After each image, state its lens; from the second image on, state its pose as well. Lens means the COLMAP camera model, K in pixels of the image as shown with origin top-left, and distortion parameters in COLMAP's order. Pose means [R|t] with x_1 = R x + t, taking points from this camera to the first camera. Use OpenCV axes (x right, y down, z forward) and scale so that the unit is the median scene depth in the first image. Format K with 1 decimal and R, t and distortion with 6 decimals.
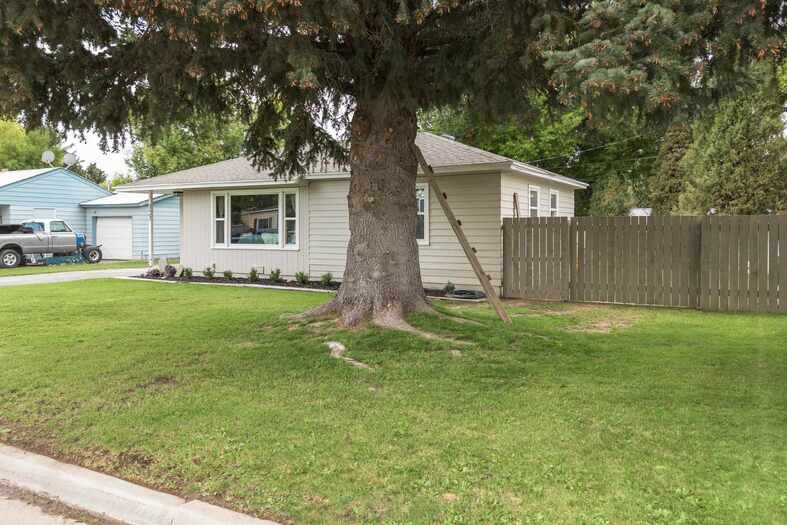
lens RADIAL K [[634.2, 0, 393.5], [0, 634.2, 262.5], [0, 0, 1]] dist [0.011864, -0.008559]
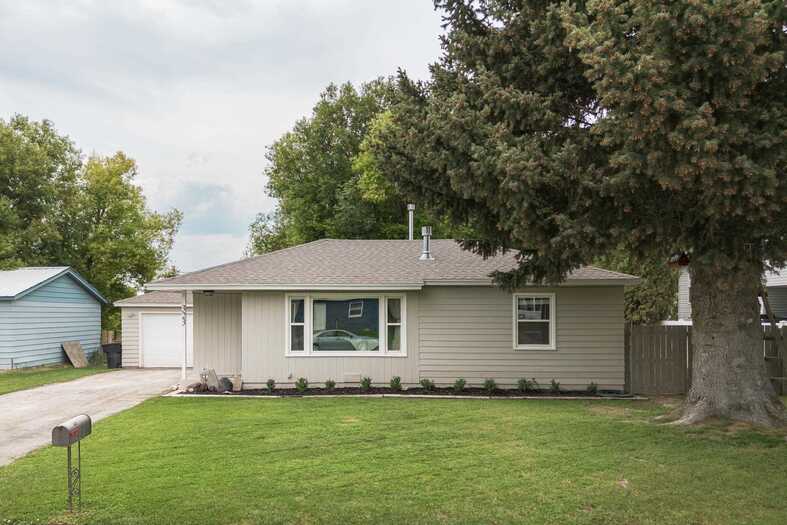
lens RADIAL K [[634.2, 0, 393.5], [0, 634.2, 262.5], [0, 0, 1]] dist [0.011864, -0.008559]
pose [[0.877059, 0.038831, 0.478810, -0.618373], [0.025964, 0.991439, -0.127963, -0.036853], [-0.479680, 0.124663, 0.868543, 0.131119]]
